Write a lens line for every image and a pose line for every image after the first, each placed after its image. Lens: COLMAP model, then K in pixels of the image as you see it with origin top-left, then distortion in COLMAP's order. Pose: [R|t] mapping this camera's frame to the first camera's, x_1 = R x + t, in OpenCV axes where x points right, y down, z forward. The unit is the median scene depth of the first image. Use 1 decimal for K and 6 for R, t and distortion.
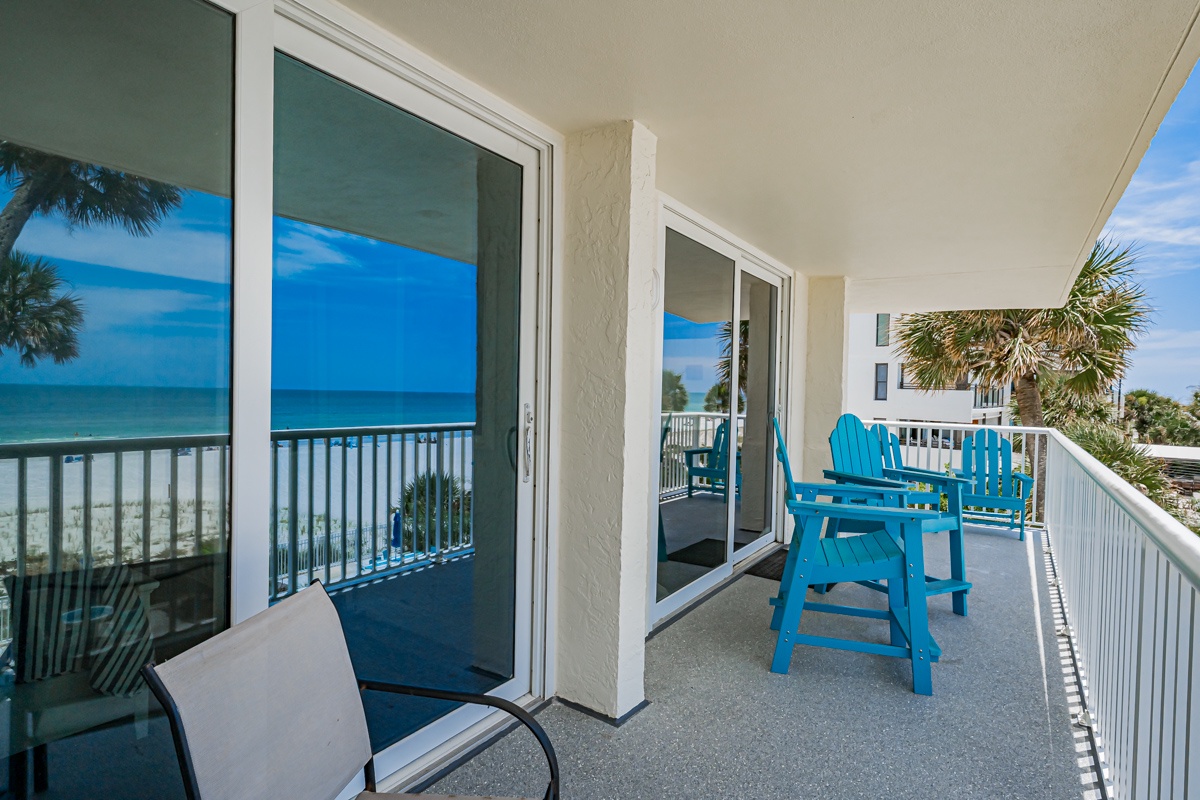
lens RADIAL K [[622.2, 0, 591.7], [0, 622.2, 403.9], [0, 0, 1]] dist [-0.002589, 0.003454]
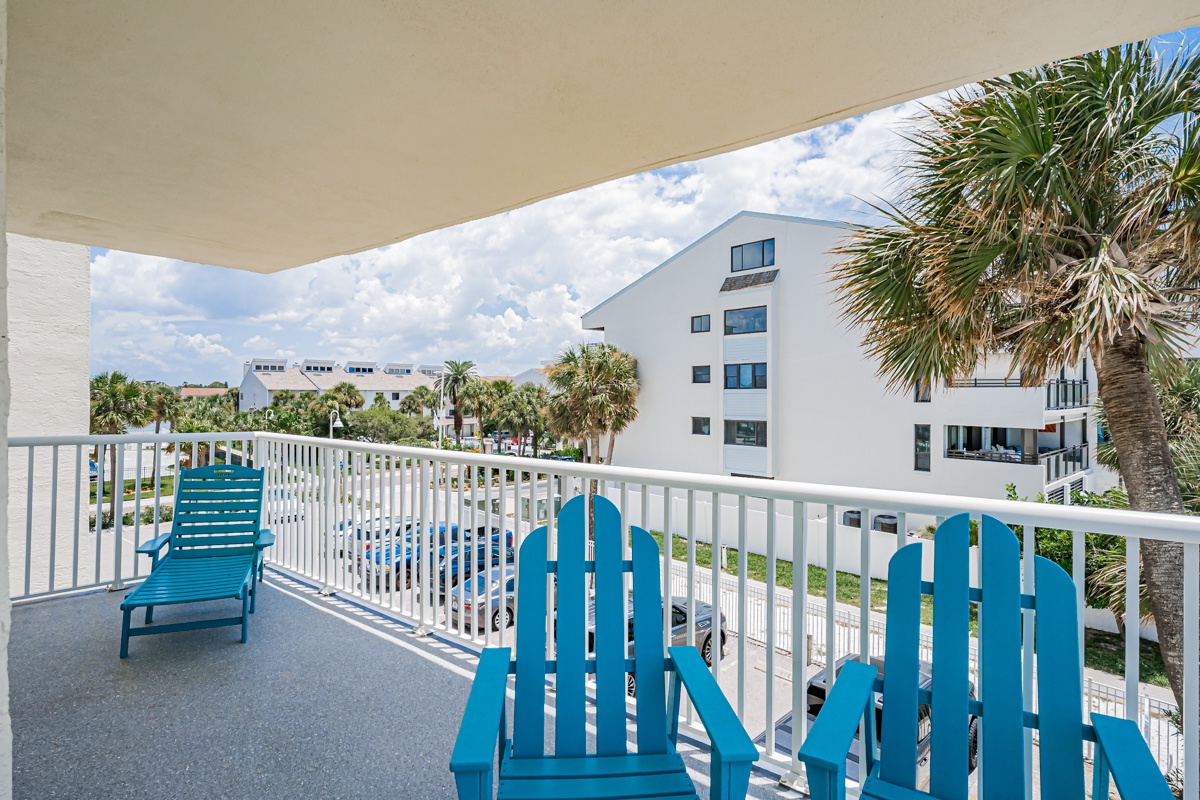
lens RADIAL K [[609.3, 0, 599.5], [0, 609.3, 393.5], [0, 0, 1]] dist [0.005169, 0.000635]
pose [[0.995357, -0.020722, -0.093997, 0.374600], [0.018205, 0.999454, -0.027556, -0.005735], [0.094517, 0.025717, 0.995191, 0.540200]]
